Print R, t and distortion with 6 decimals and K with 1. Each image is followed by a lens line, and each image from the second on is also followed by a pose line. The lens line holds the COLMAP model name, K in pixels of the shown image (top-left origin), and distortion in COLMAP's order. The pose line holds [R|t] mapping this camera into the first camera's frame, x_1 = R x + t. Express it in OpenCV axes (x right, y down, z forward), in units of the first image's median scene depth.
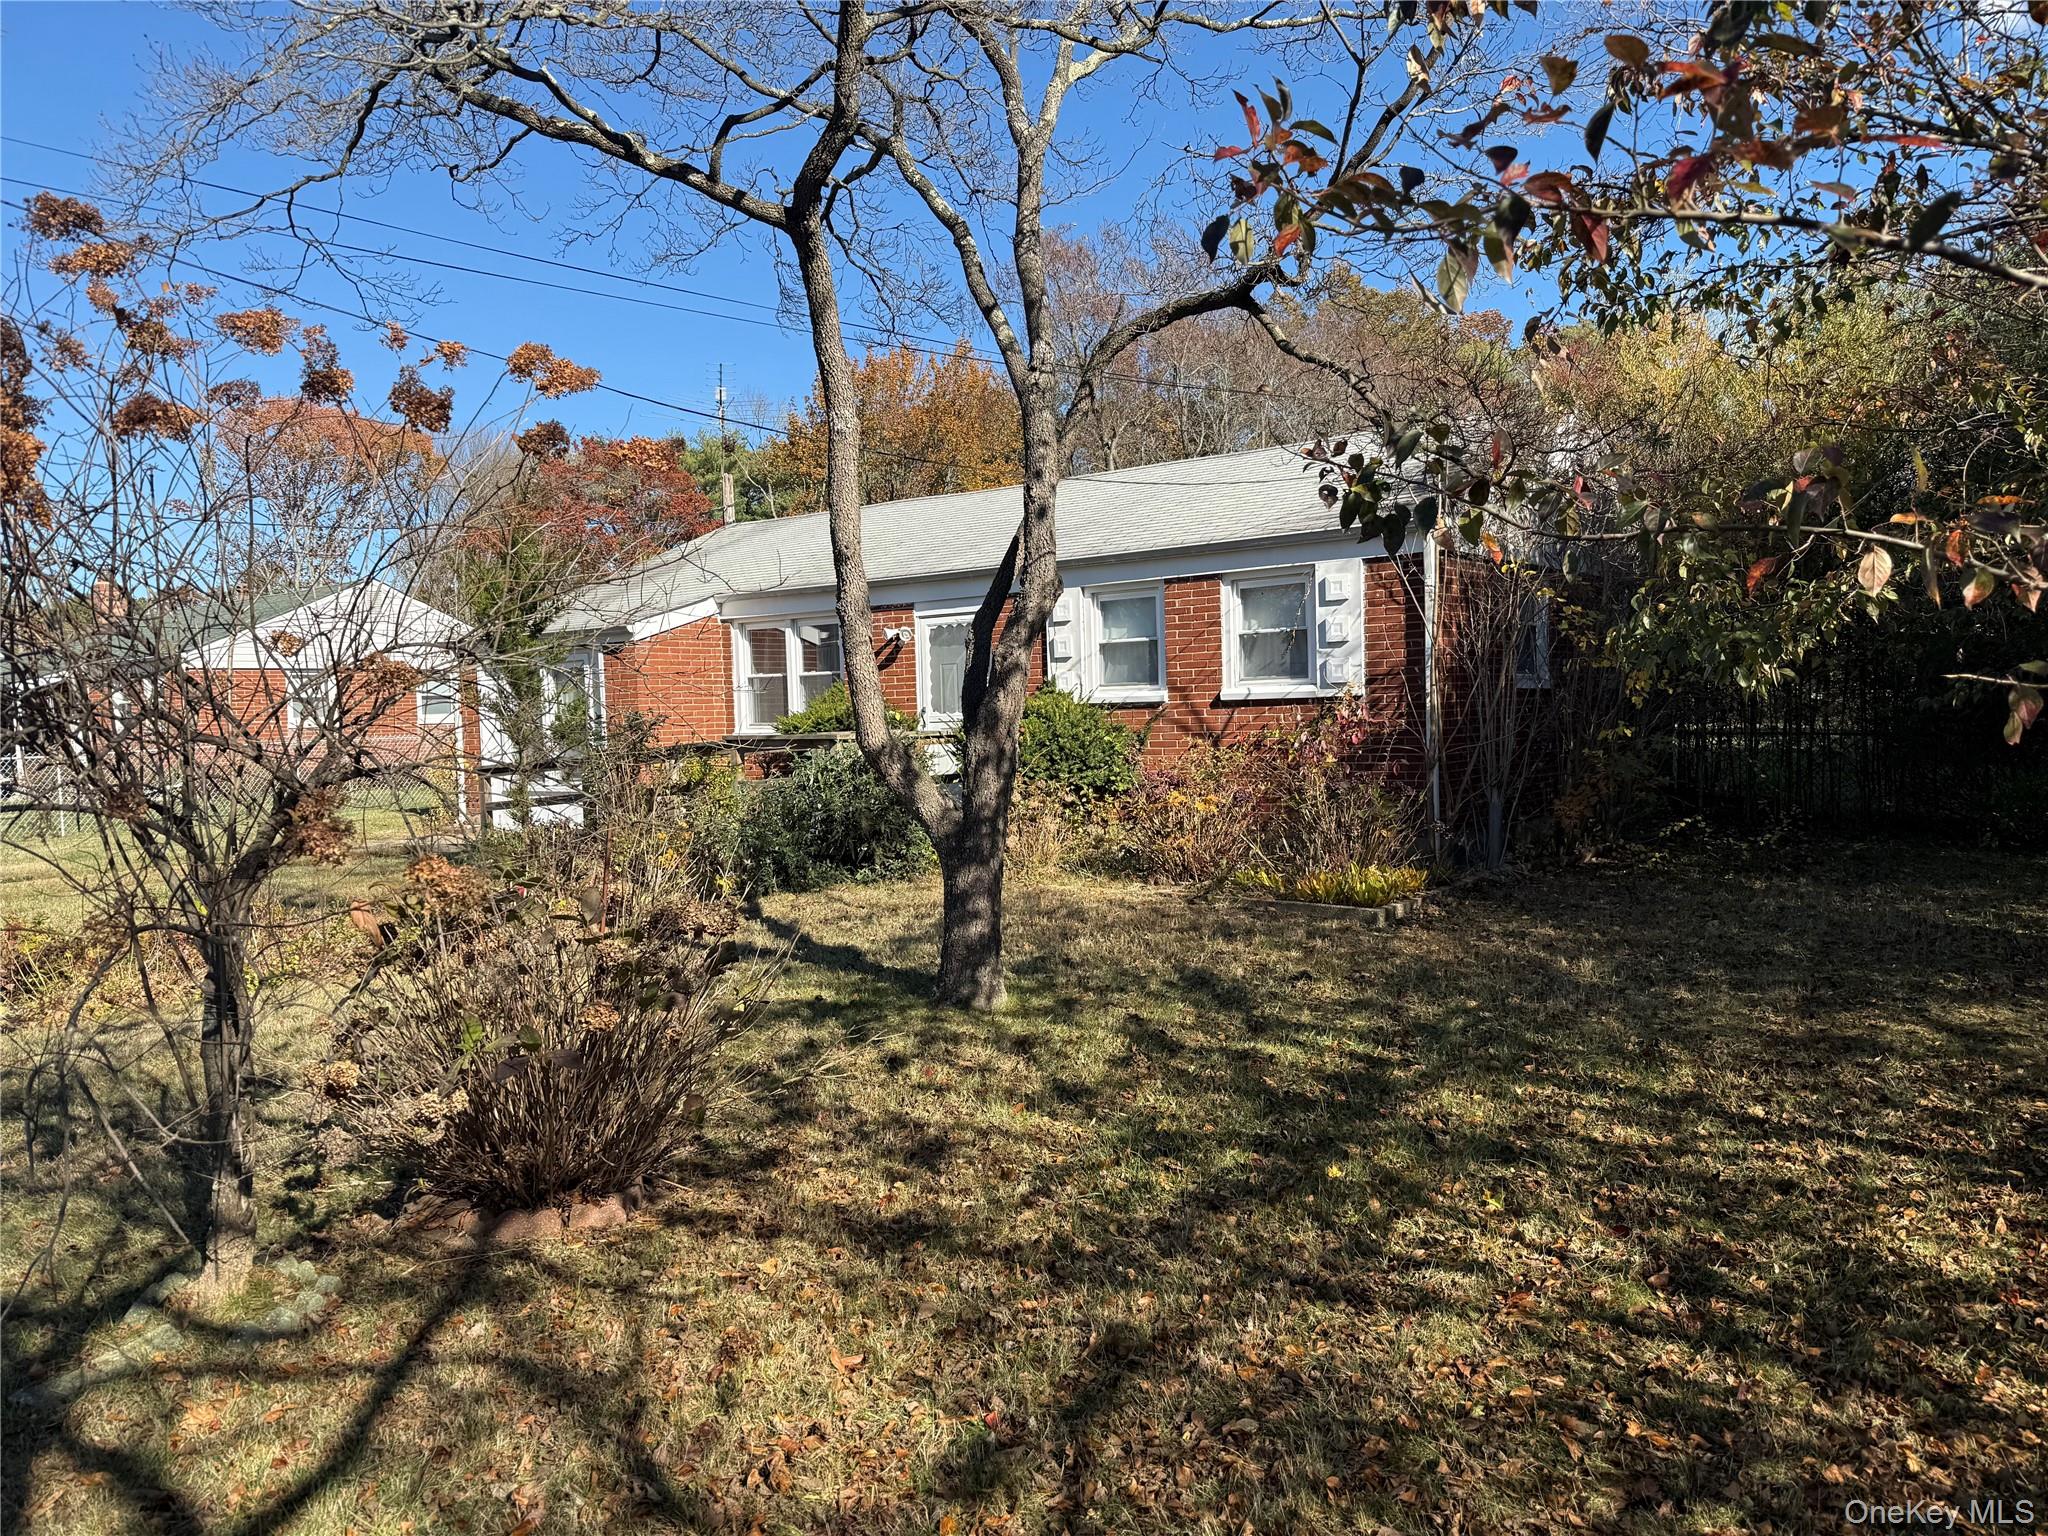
lens RADIAL K [[1438.7, 0, 1016.7], [0, 1438.7, 773.7], [0, 0, 1]] dist [0.024216, -0.030489]
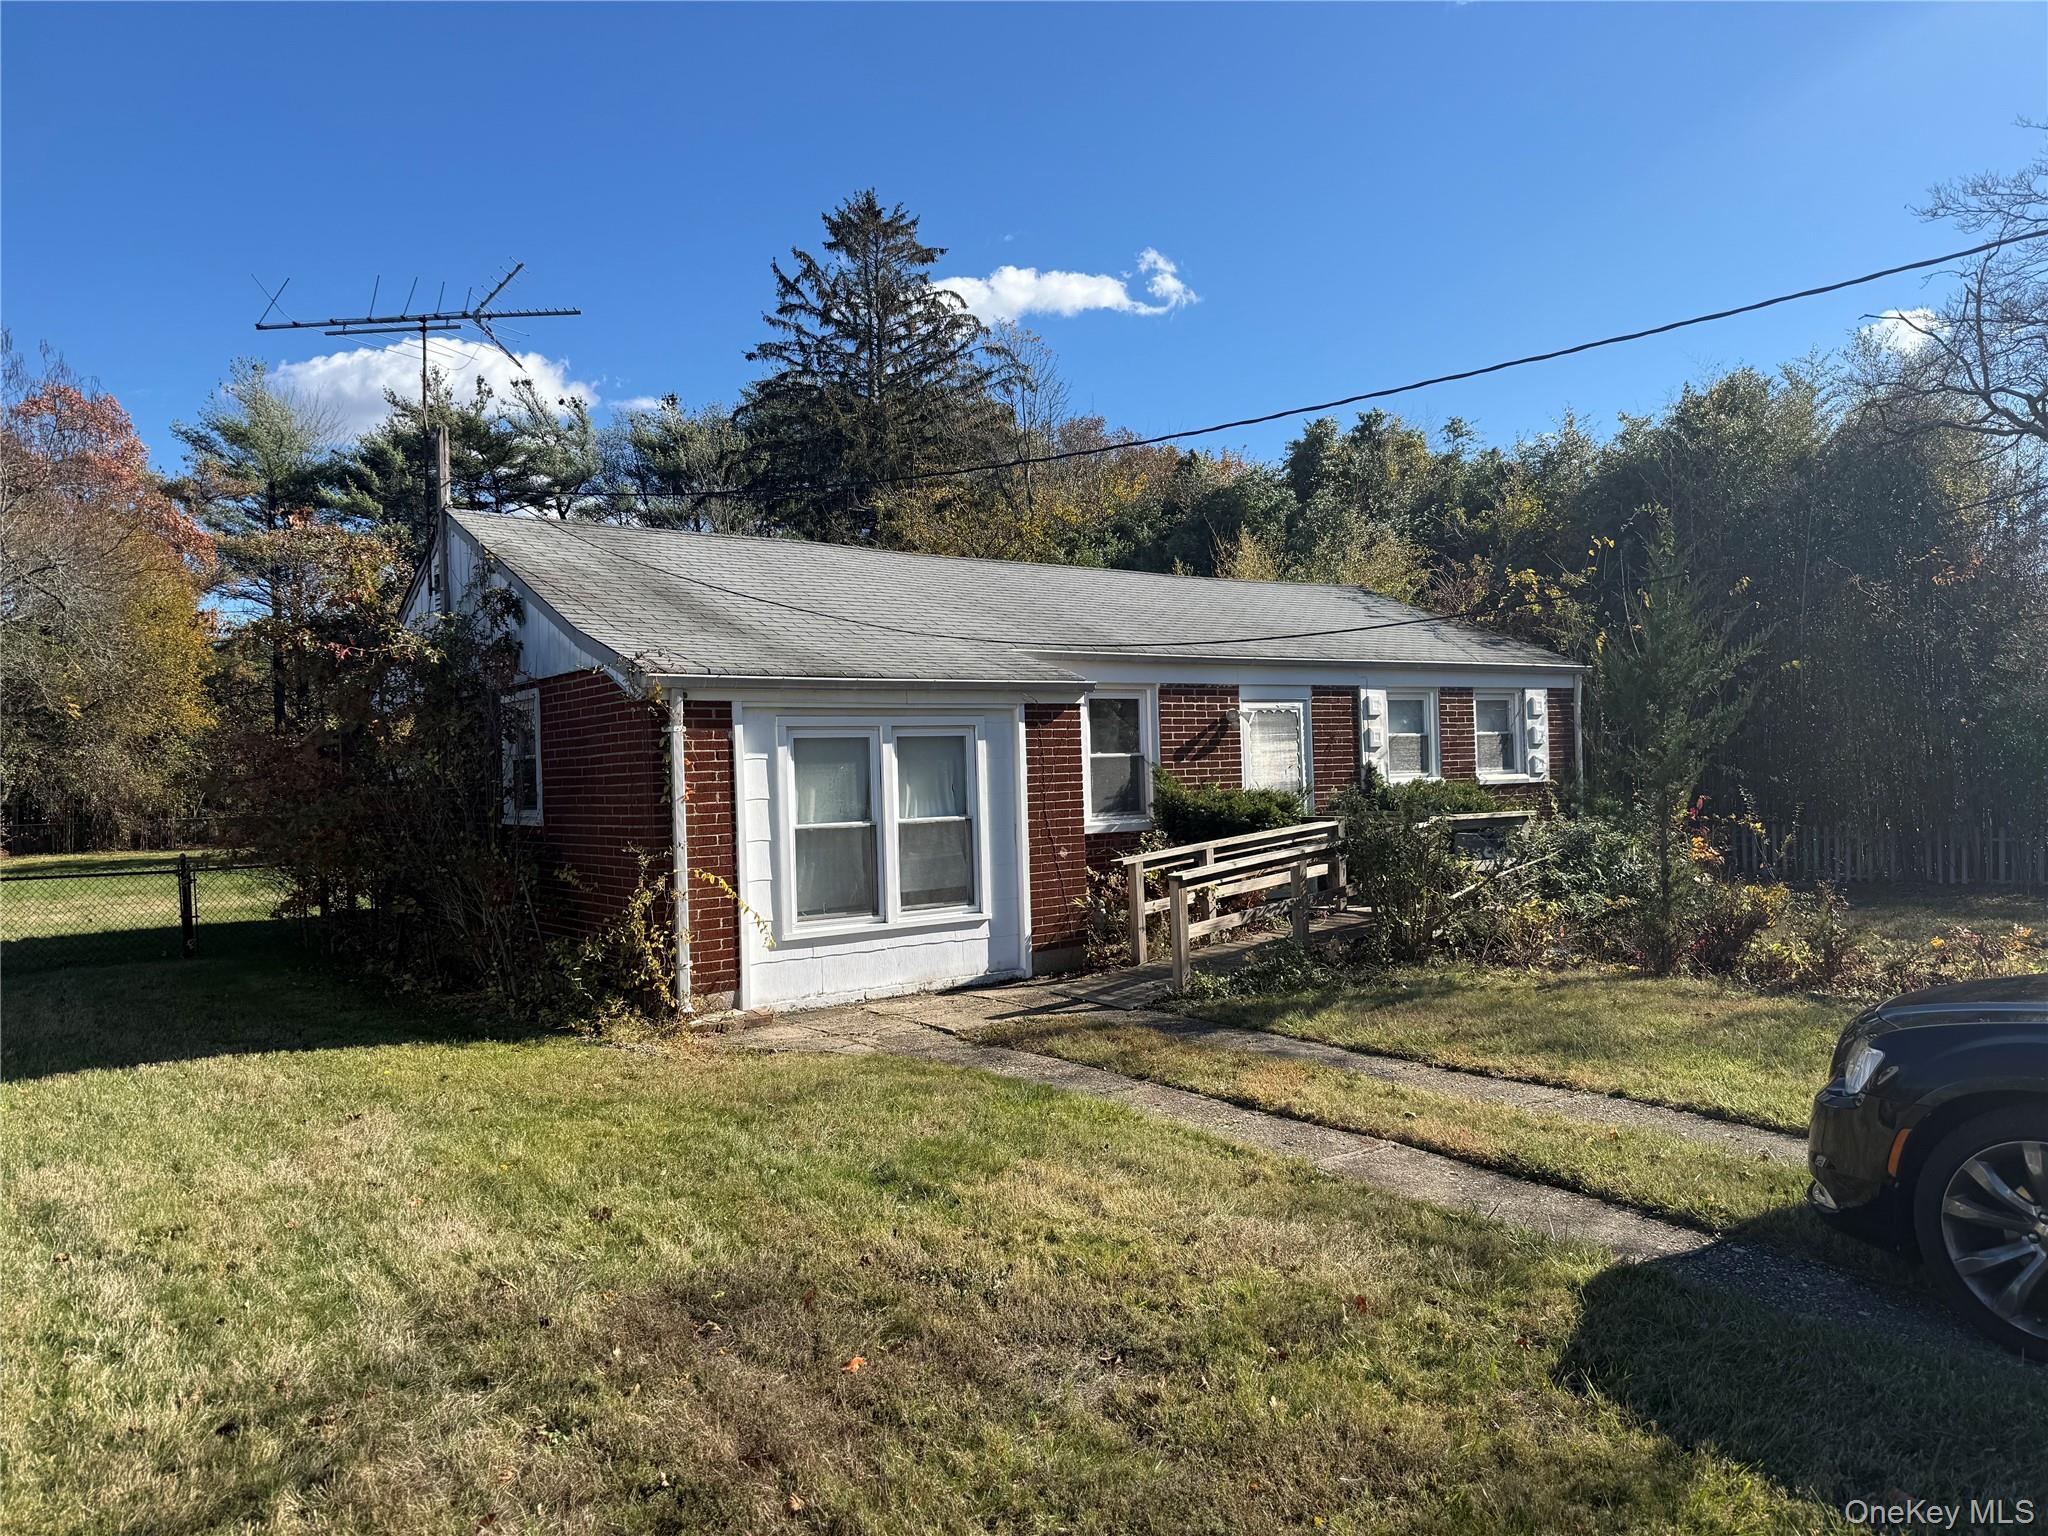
lens RADIAL K [[1438.7, 0, 968.6], [0, 1438.7, 797.0], [0, 0, 1]] dist [0.024216, -0.030489]
pose [[0.314500, -0.000171, 0.949257, -1.184962], [0.057840, 0.998145, -0.018983, -0.040262], [-0.947494, 0.060876, 0.313927, 0.984908]]
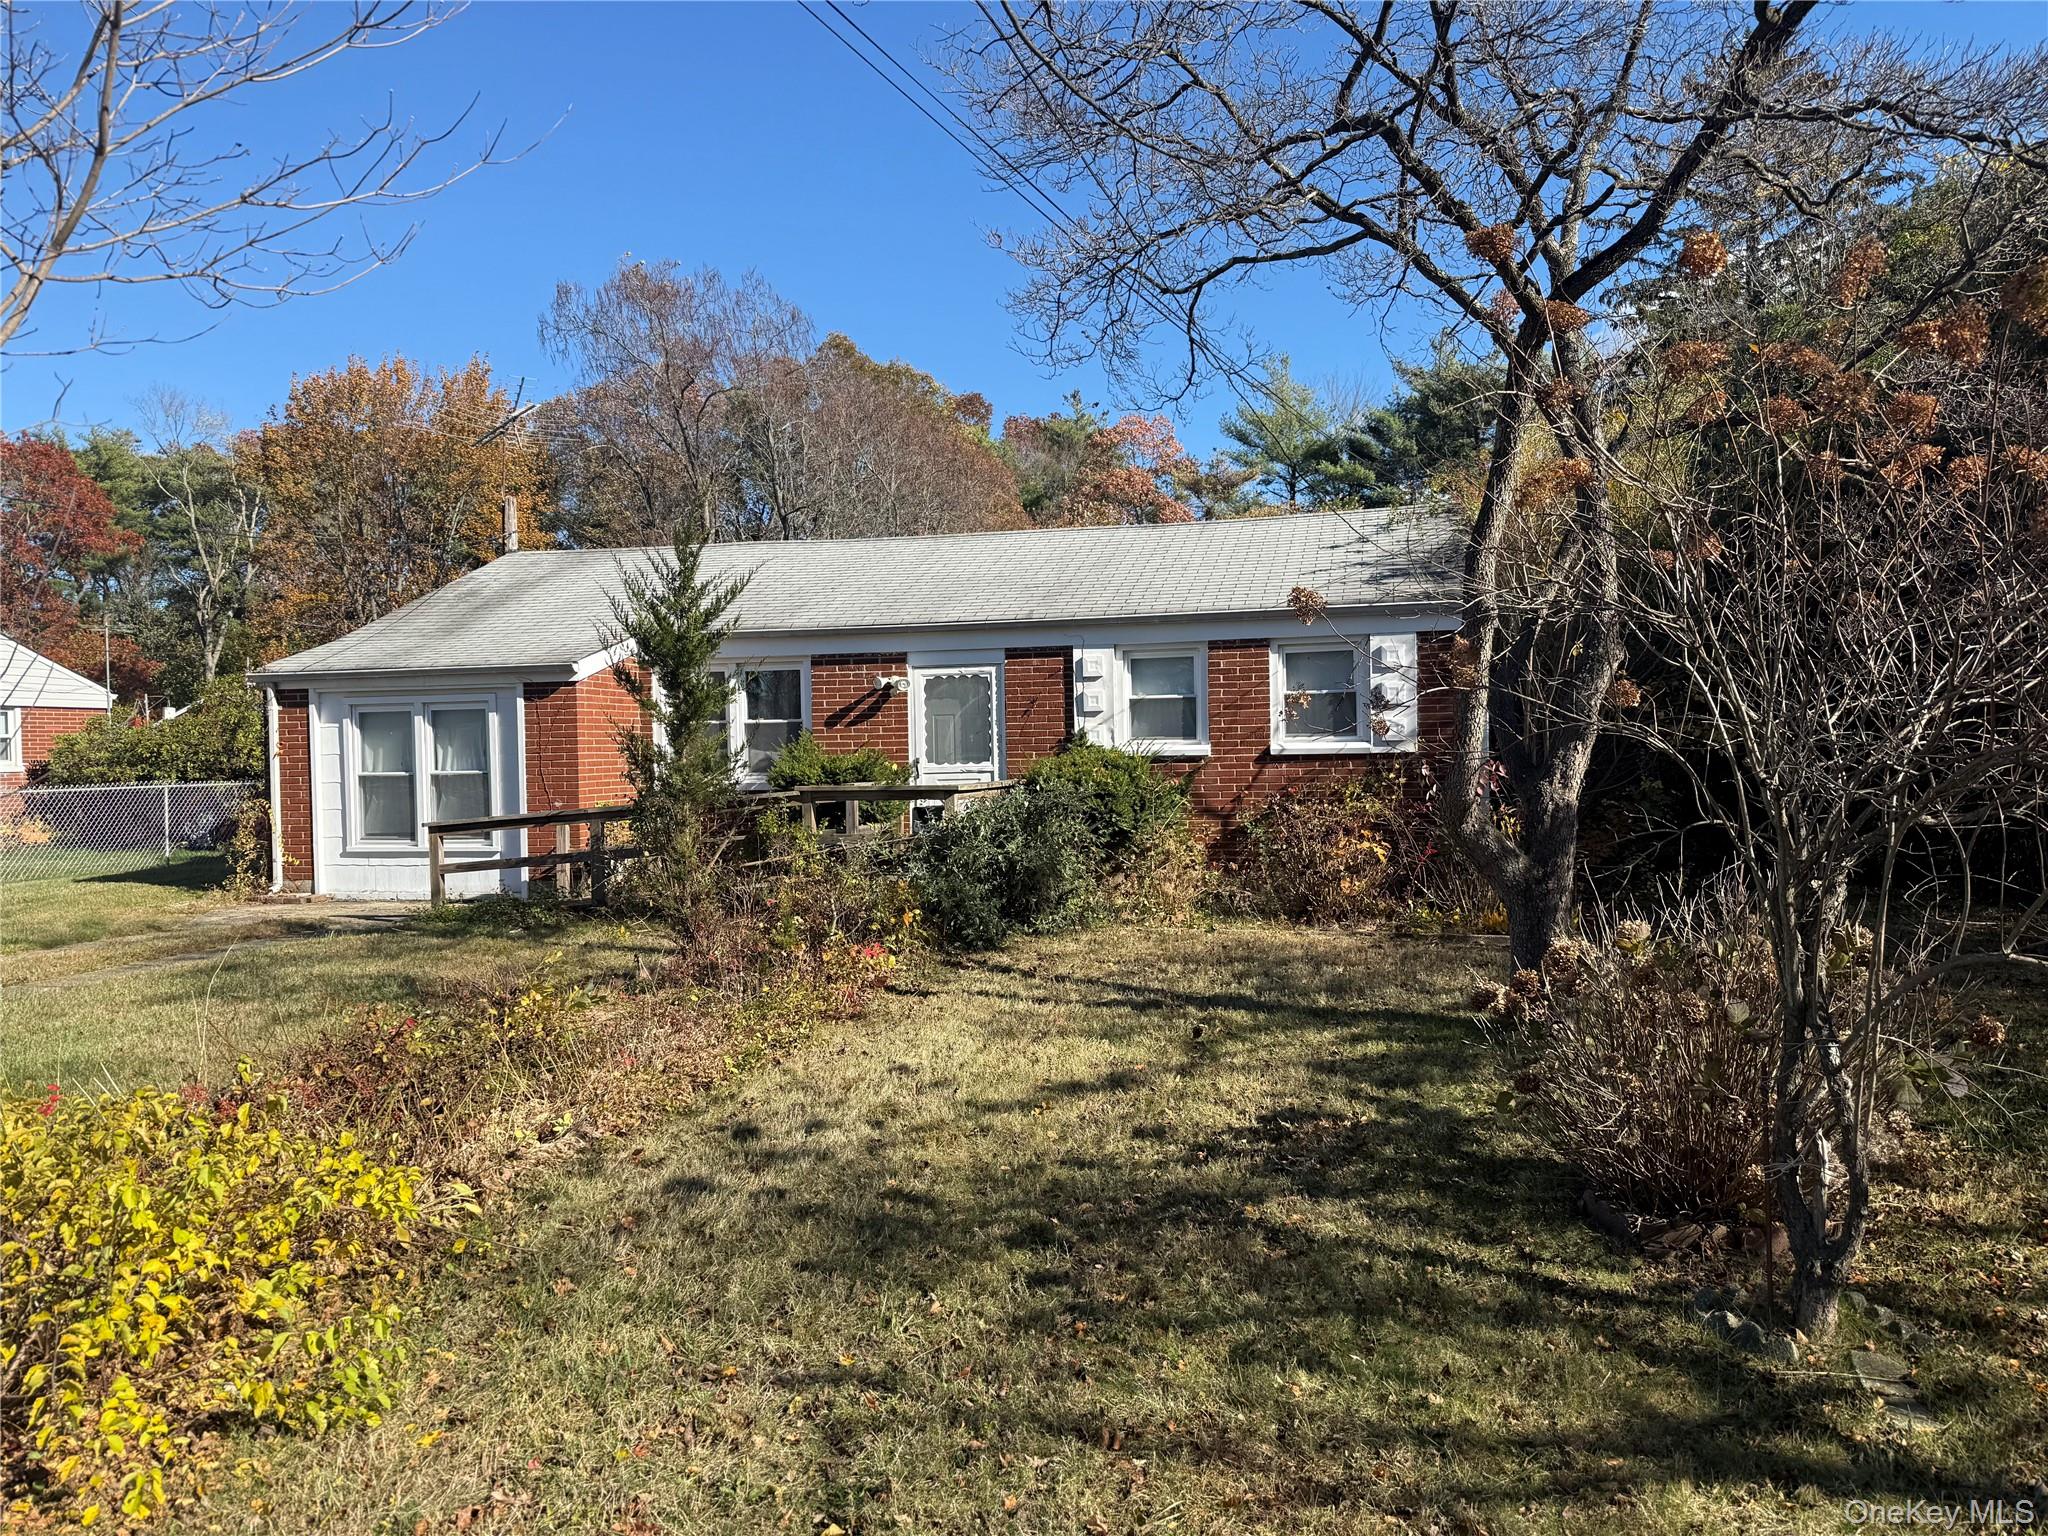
lens RADIAL K [[1438.7, 0, 990.1], [0, 1438.7, 789.8], [0, 0, 1]] dist [0.024216, -0.030489]
pose [[0.920205, -0.002063, 0.391430, -0.458821], [0.009571, 0.999806, -0.017229, -0.007621], [-0.391319, 0.019600, 0.920046, 0.078090]]
